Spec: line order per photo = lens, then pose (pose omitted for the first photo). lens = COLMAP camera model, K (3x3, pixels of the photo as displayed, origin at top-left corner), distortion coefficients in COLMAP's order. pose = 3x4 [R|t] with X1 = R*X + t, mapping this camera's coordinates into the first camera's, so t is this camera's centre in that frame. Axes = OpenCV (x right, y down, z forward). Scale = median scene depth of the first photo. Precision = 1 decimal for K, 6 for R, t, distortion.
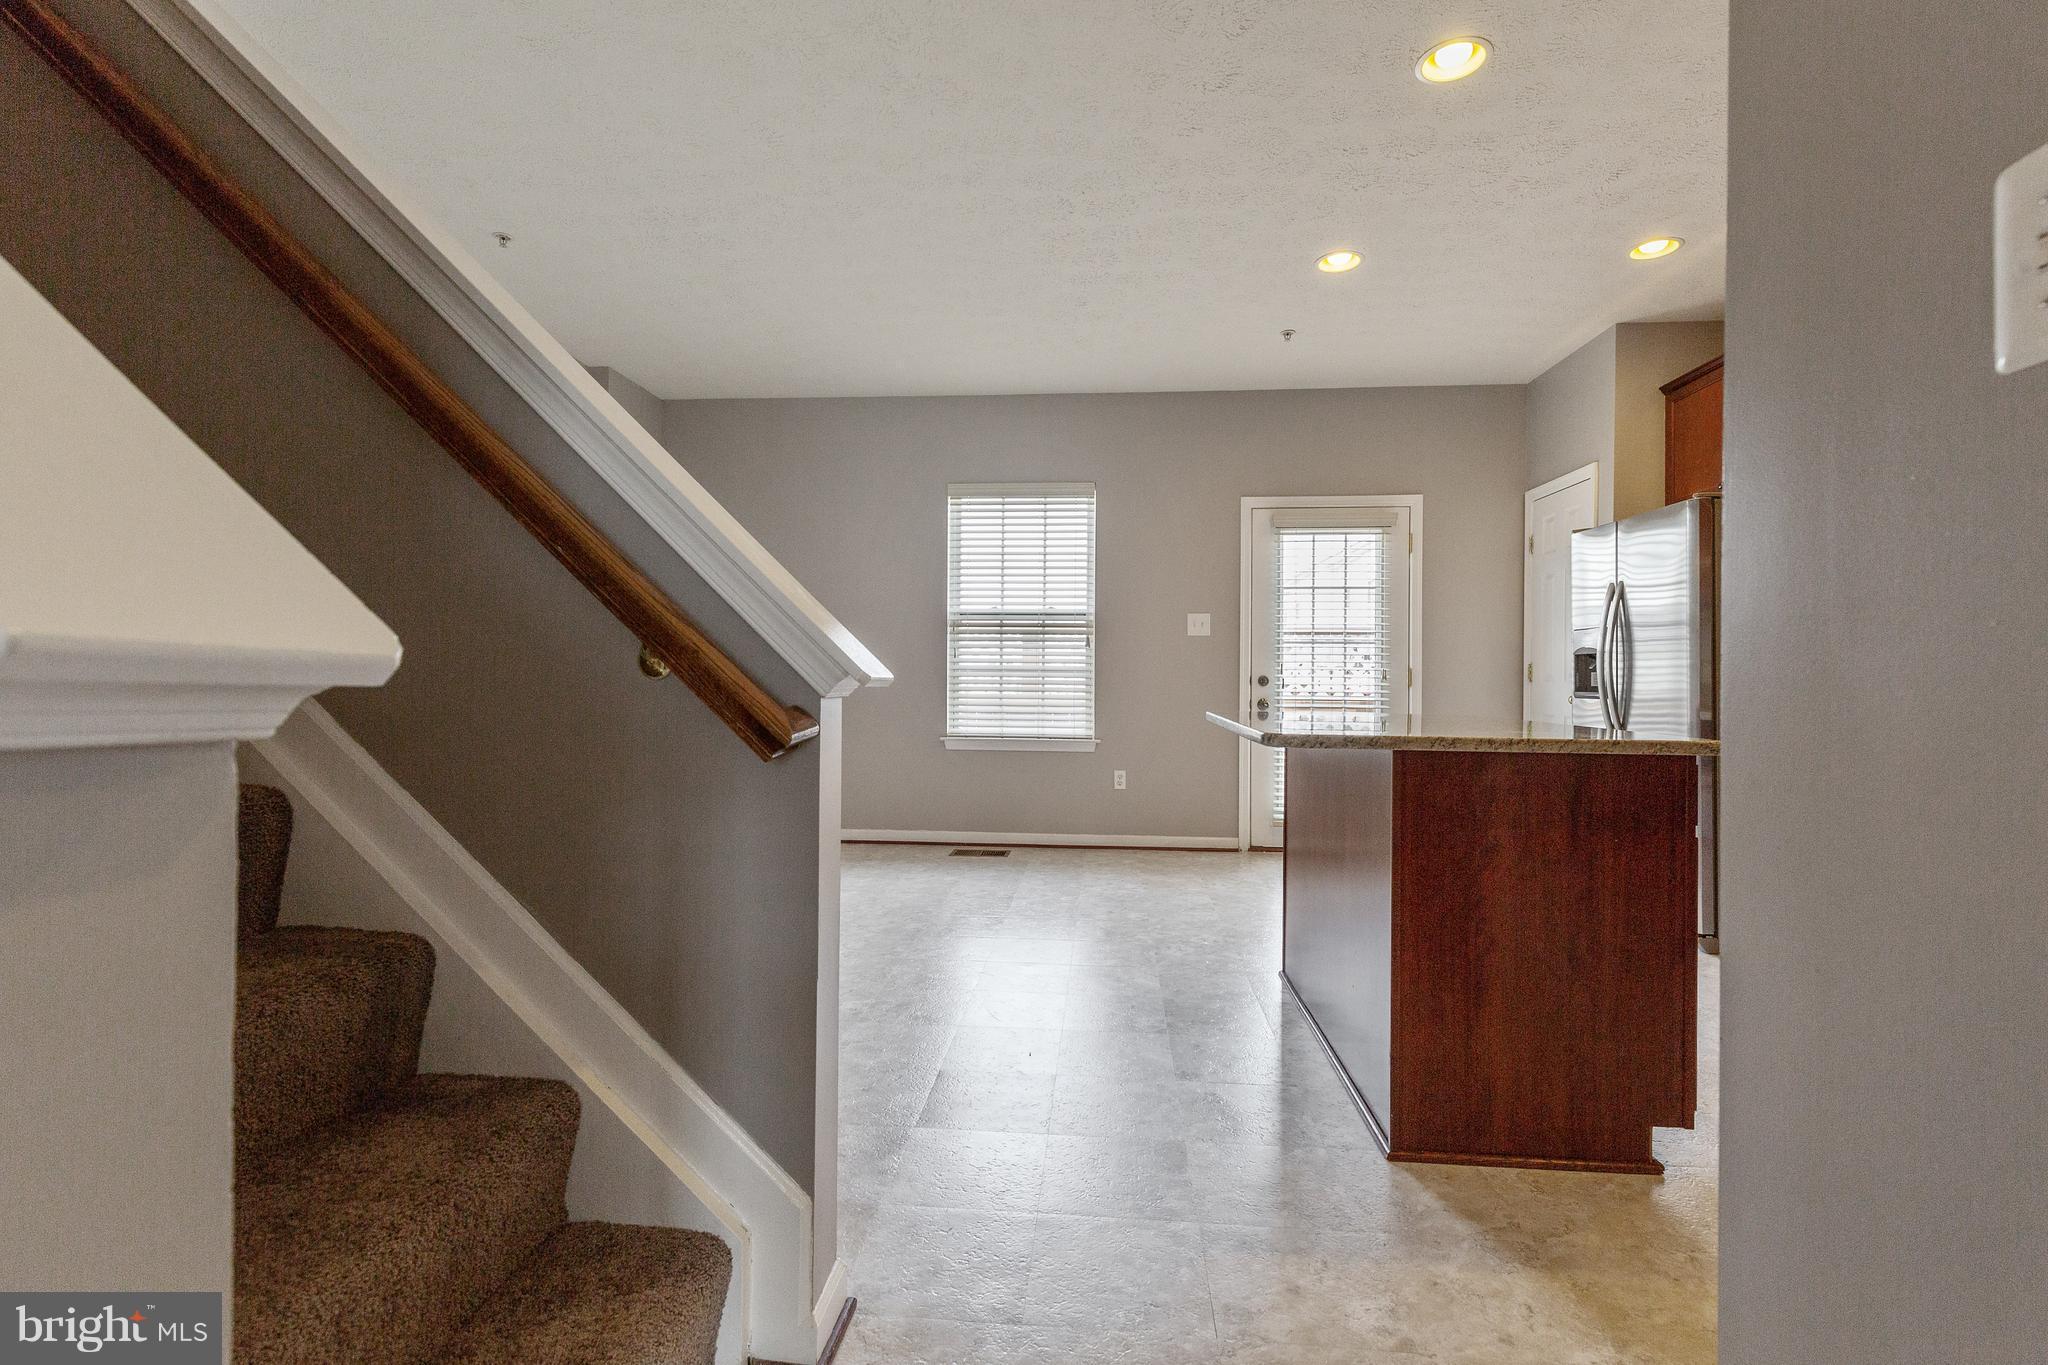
lens RADIAL K [[931.0, 0, 1037.0], [0, 931.0, 698.5], [0, 0, 1]] dist [0.015029, -0.003018]
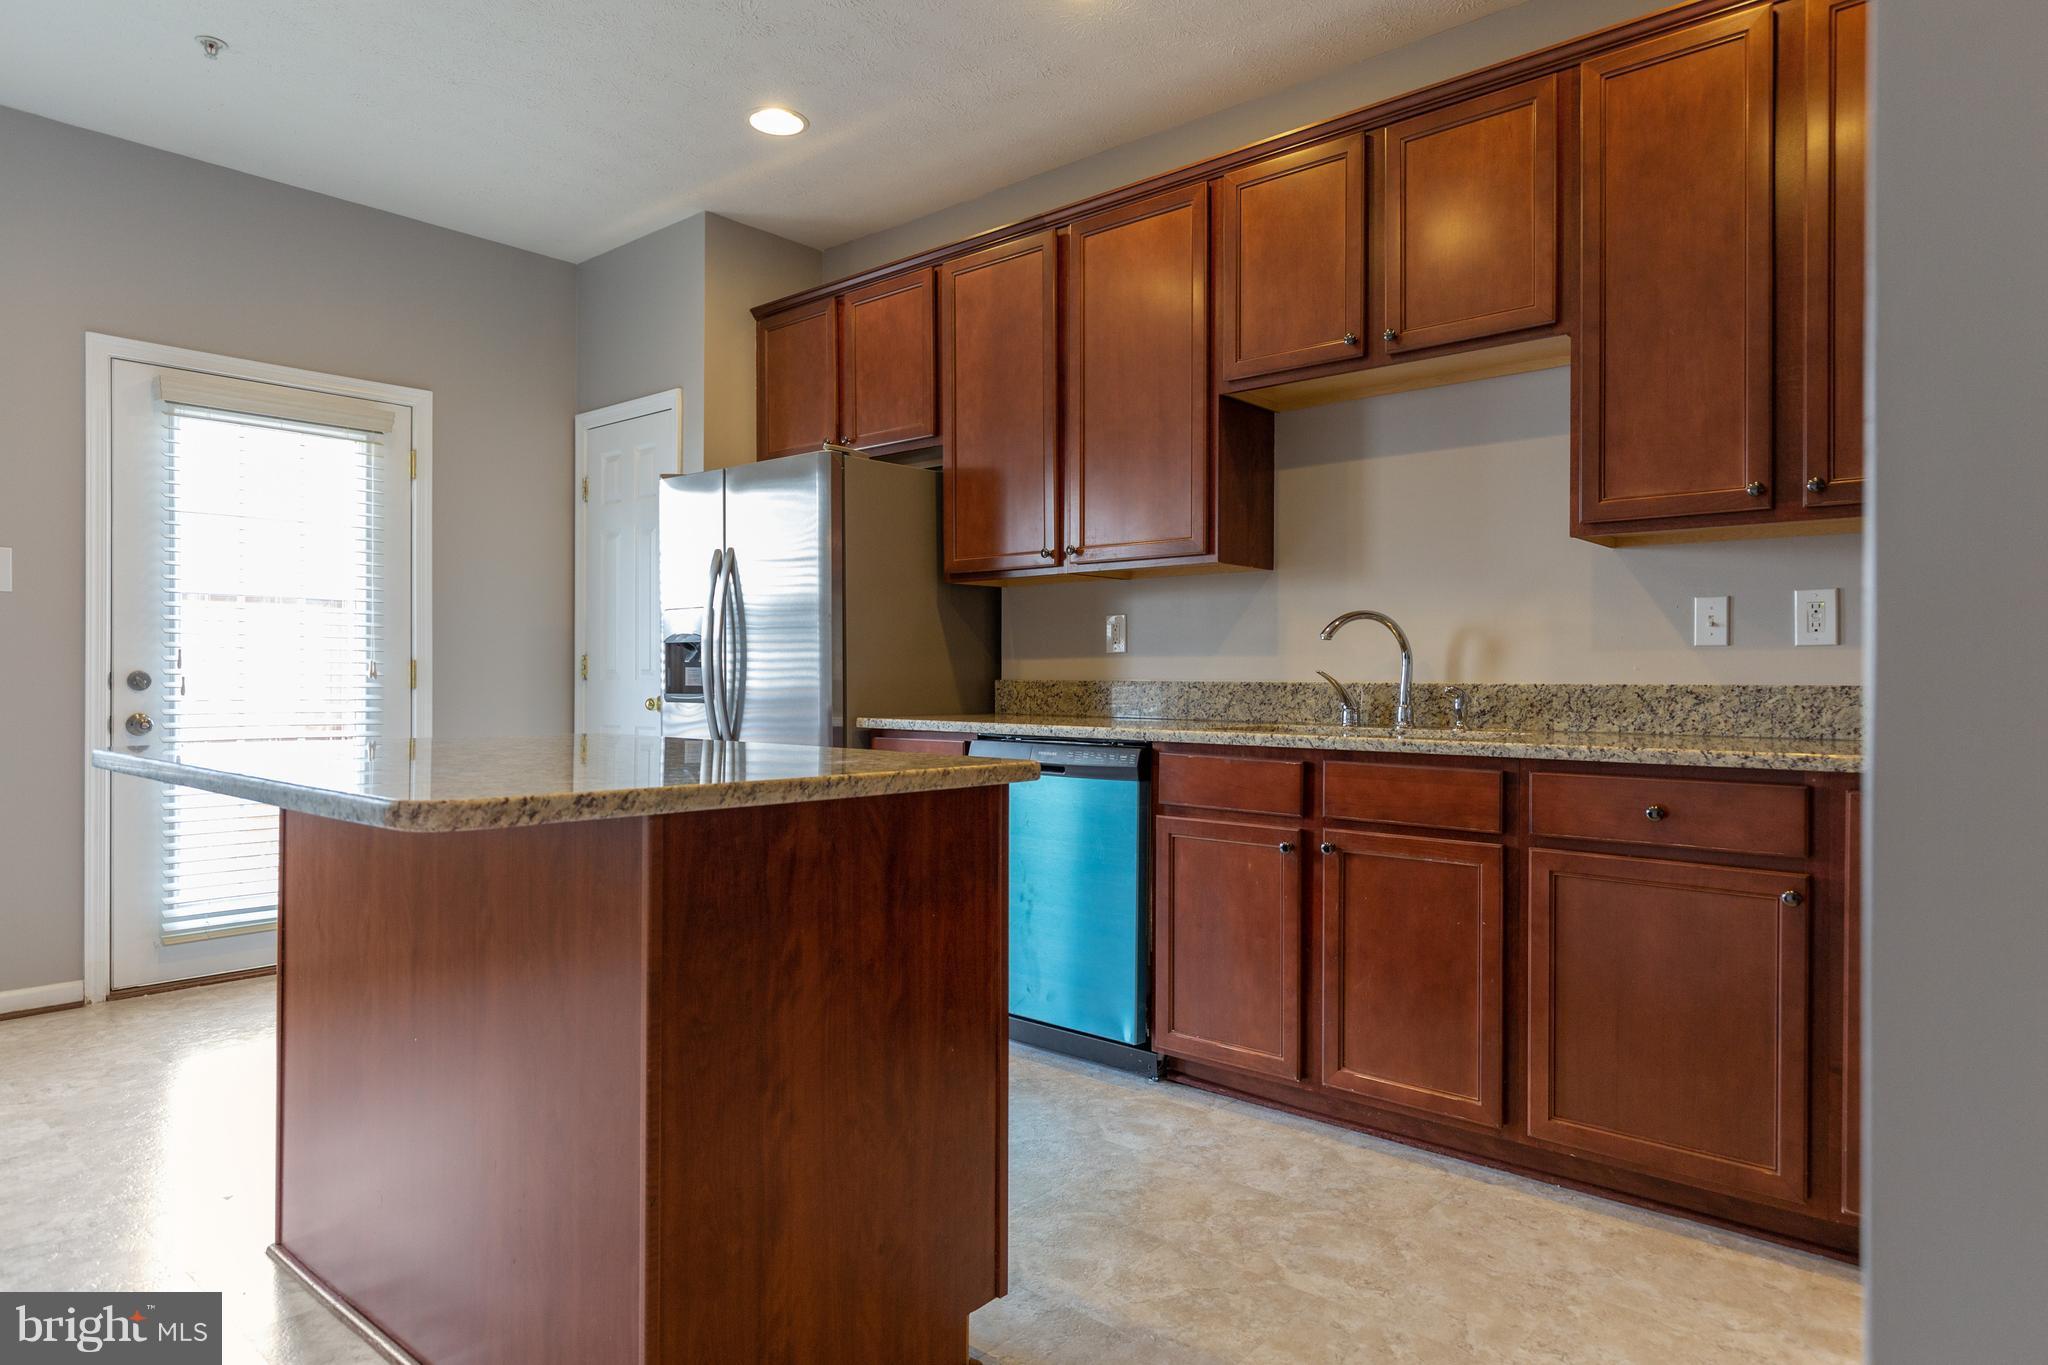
lens RADIAL K [[1202.6, 0, 1029.0], [0, 1202.6, 684.5], [0, 0, 1]] dist [0.025072, -0.002978]
pose [[0.598485, -0.010706, 0.801063, -0.018574], [0.020438, 0.999789, -0.001907, -0.006097], [-0.800873, 0.017514, 0.598578, 0.197991]]
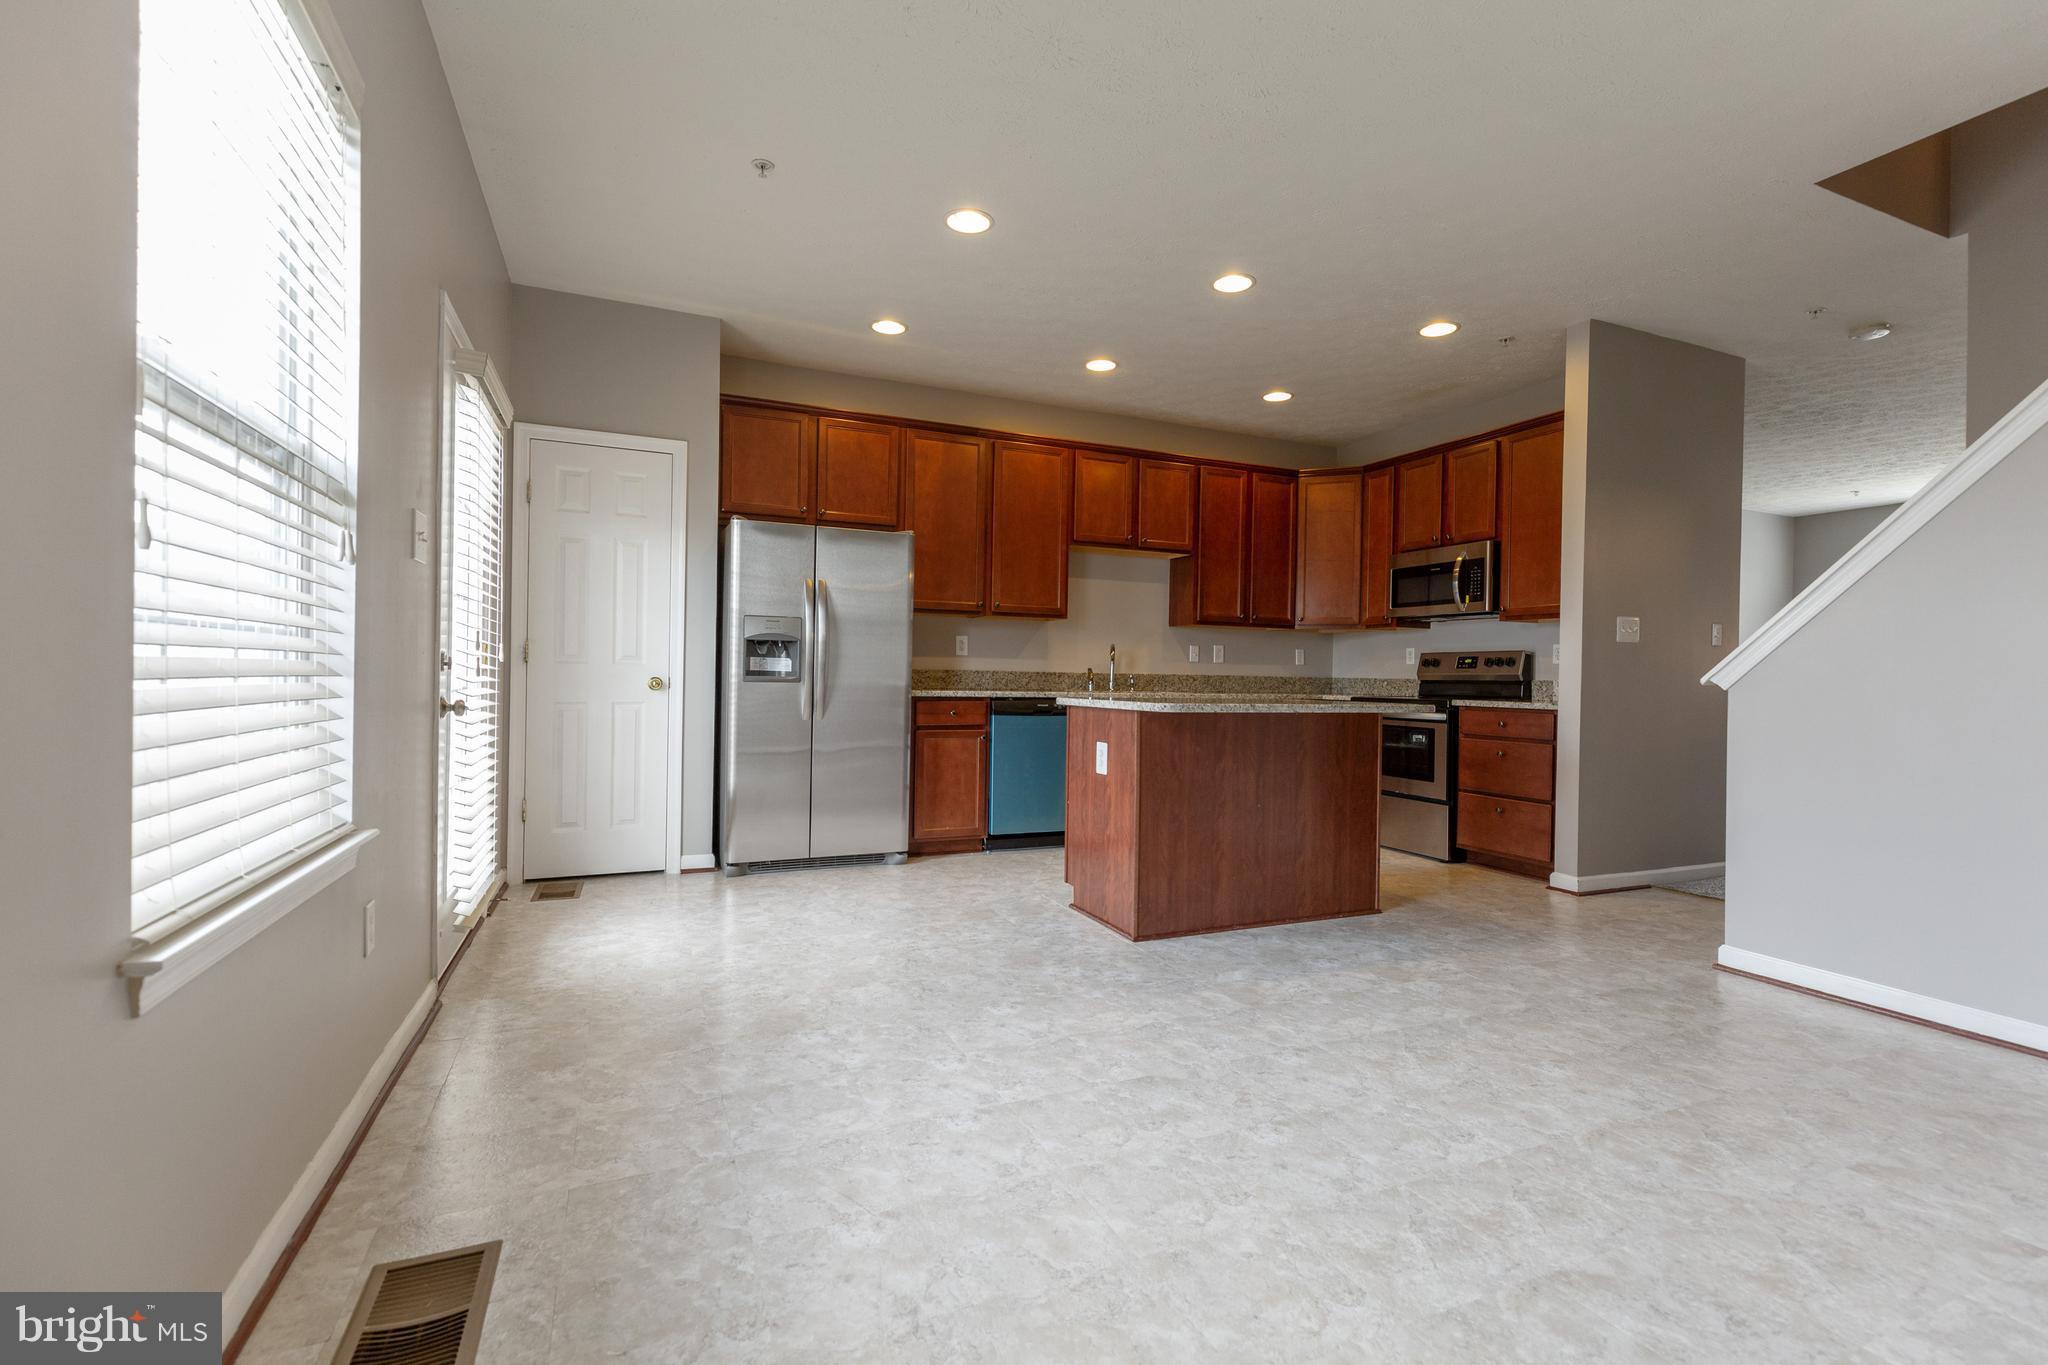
lens RADIAL K [[931.0, 0, 1030.2], [0, 931.0, 678.8], [0, 0, 1]] dist [0.015029, -0.003018]
pose [[-0.453923, -0.027401, 0.890620, -0.534684], [-0.004591, 0.999586, 0.028414, -0.037017], [-0.891029, 0.008809, -0.453860, 1.293131]]
